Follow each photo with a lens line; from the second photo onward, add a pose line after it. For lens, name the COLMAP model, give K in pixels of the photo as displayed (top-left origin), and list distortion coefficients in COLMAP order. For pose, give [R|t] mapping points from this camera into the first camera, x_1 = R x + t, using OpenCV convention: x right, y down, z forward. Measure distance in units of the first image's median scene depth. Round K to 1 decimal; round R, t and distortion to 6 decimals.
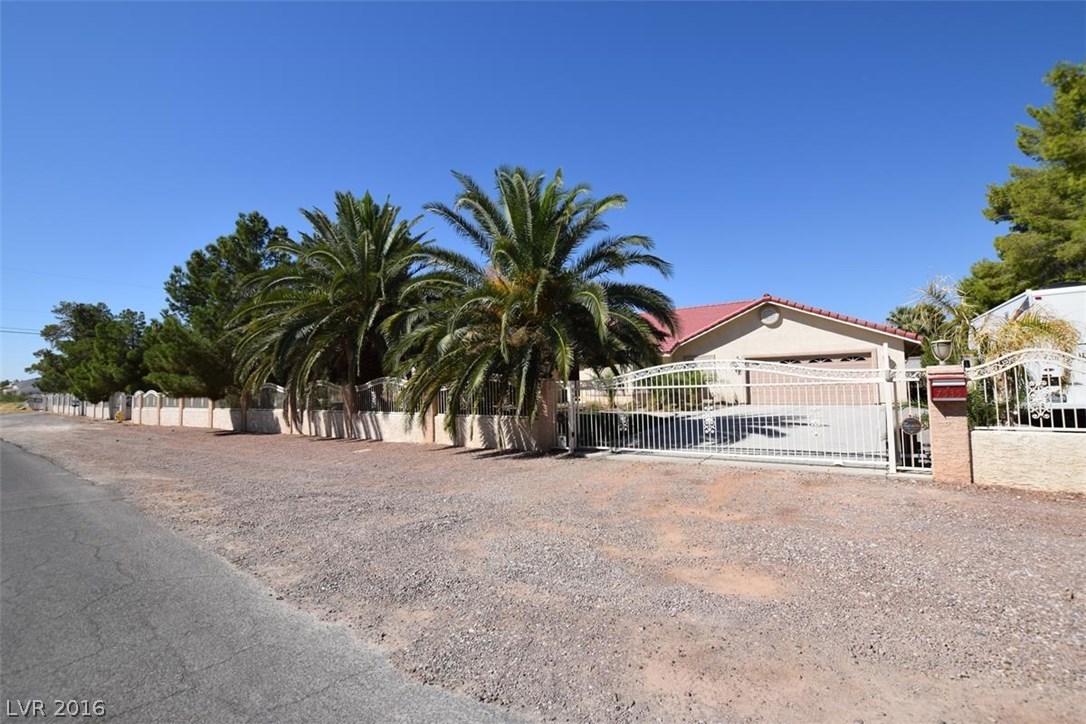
lens RADIAL K [[478.7, 0, 542.8], [0, 478.7, 357.1], [0, 0, 1]] dist [-0.043320, 0.009217]
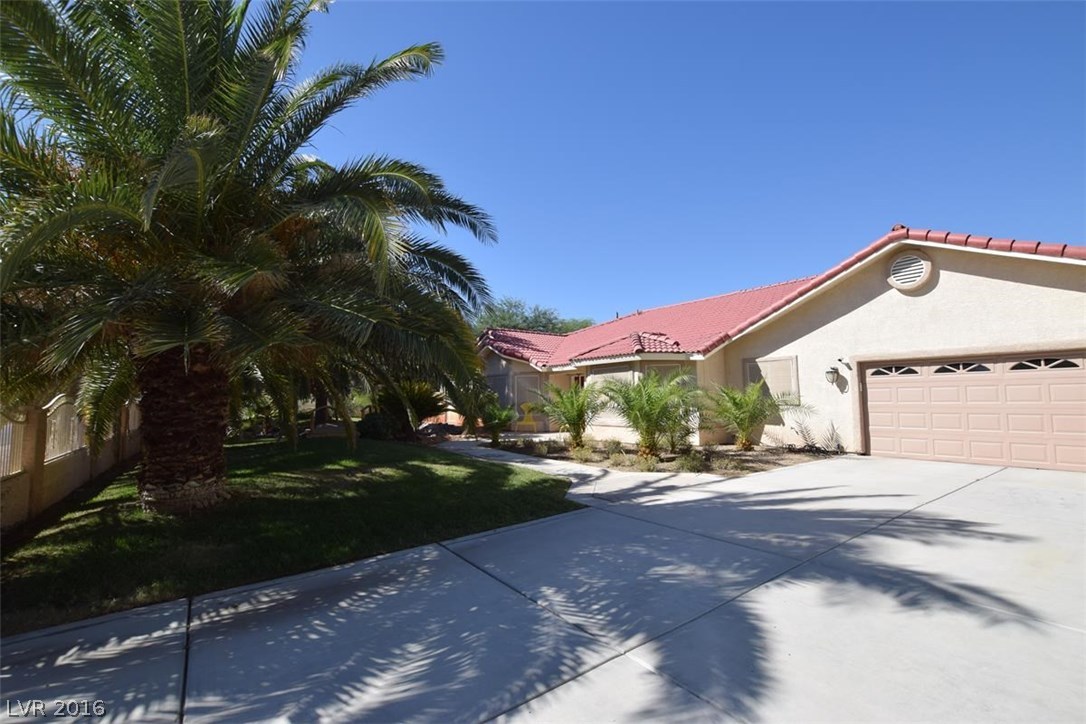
lens RADIAL K [[478.7, 0, 542.8], [0, 478.7, 357.1], [0, 0, 1]] dist [-0.043320, 0.009217]
pose [[0.947308, -0.011451, -0.320119, 0.287197], [0.003480, 0.999670, -0.025461, 0.009567], [0.320305, 0.023006, 0.947035, 0.452548]]
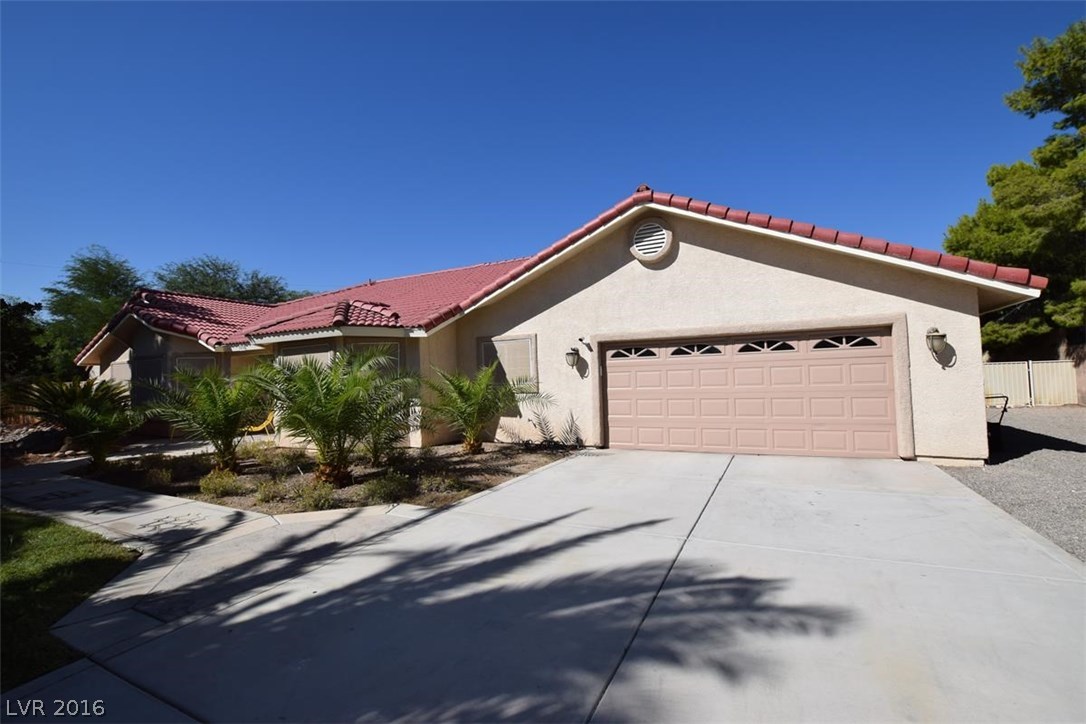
lens RADIAL K [[478.7, 0, 542.8], [0, 478.7, 357.1], [0, 0, 1]] dist [-0.043320, 0.009217]
pose [[0.986520, 0.002048, 0.163625, 0.322197], [-0.003757, 0.999942, 0.010139, 0.012794], [-0.163595, -0.010617, 0.986471, 0.610456]]
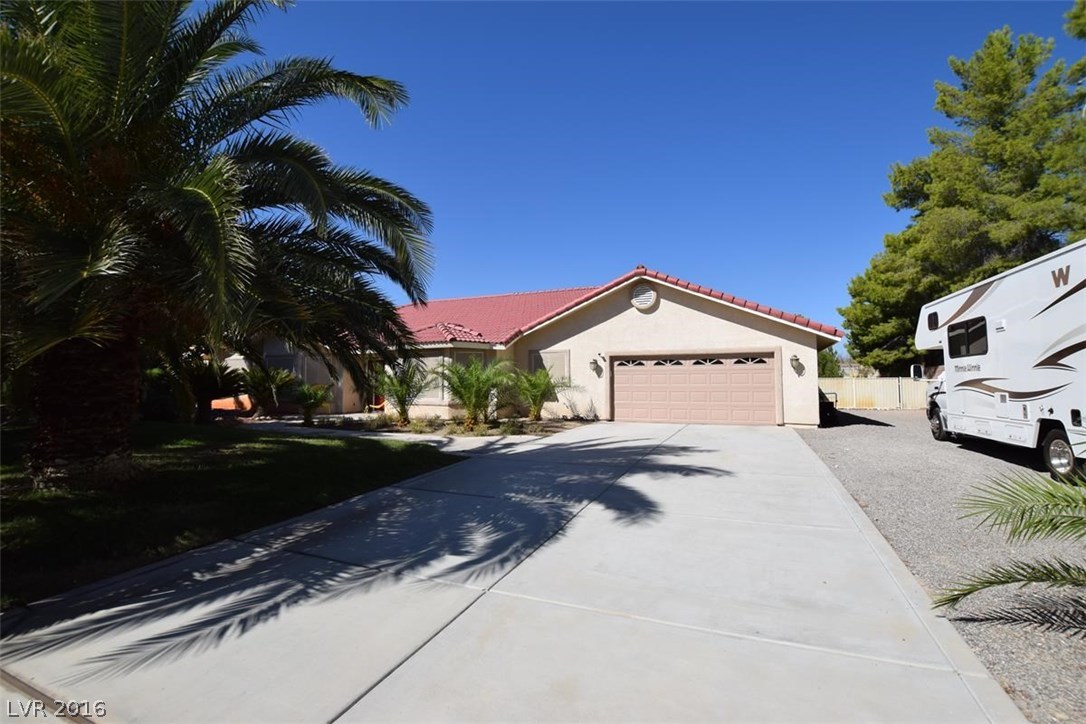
lens RADIAL K [[478.7, 0, 542.8], [0, 478.7, 357.1], [0, 0, 1]] dist [-0.043320, 0.009217]
pose [[0.975047, 0.035090, 0.219209, 0.182739], [-0.034046, 0.999384, -0.008542, 0.014453], [-0.219374, 0.000866, 0.975641, 0.345034]]
